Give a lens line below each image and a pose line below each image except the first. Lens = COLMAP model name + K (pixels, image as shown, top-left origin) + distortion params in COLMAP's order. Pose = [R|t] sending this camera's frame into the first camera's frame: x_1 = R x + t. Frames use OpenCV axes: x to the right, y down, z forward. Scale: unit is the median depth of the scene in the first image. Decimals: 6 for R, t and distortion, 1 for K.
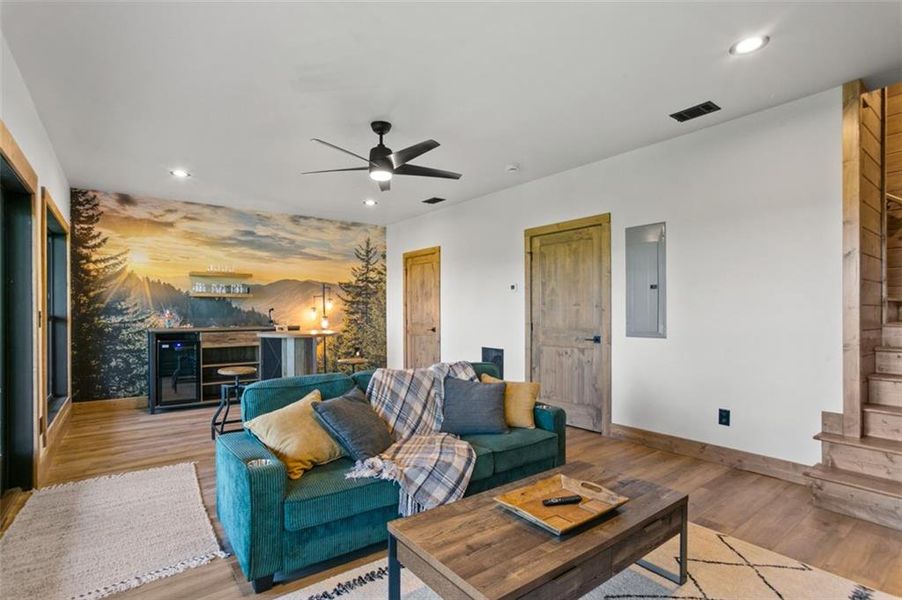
lens RADIAL K [[455.5, 0, 454.3], [0, 455.5, 301.7], [0, 0, 1]] dist [-0.001742, 0.000469]
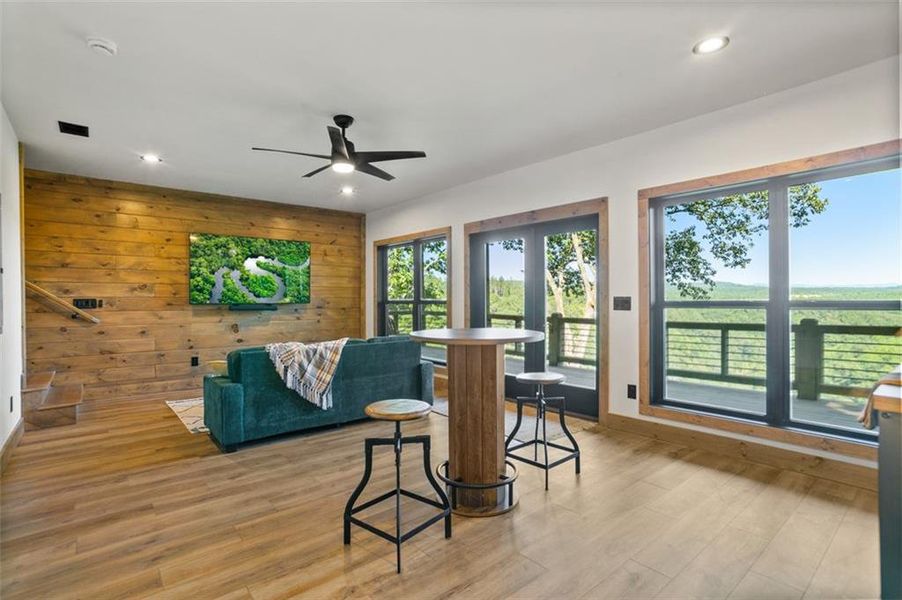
lens RADIAL K [[455.5, 0, 454.3], [0, 455.5, 301.7], [0, 0, 1]] dist [-0.001742, 0.000469]
pose [[-0.998438, 0.007653, -0.055339, -0.201432], [0.008381, 0.999881, -0.012938, 0.025258], [0.055233, -0.013381, -0.998384, 1.171364]]
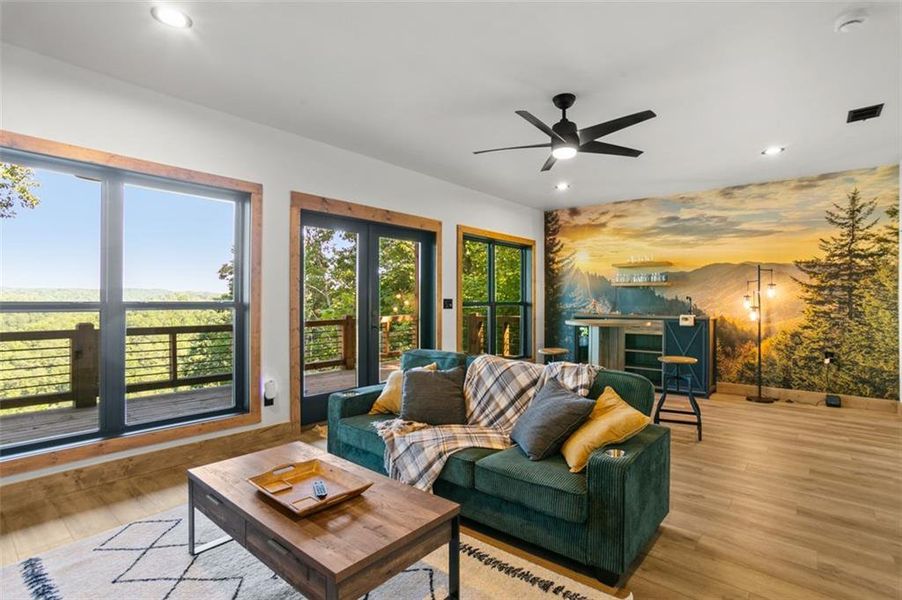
lens RADIAL K [[455.5, 0, 454.3], [0, 455.5, 301.7], [0, 0, 1]] dist [-0.001742, 0.000469]
pose [[0.237224, 0.007704, -0.971424, 0.388663], [0.017854, 0.999765, 0.012289, 0.005223], [0.971291, -0.020259, 0.237030, 0.322202]]
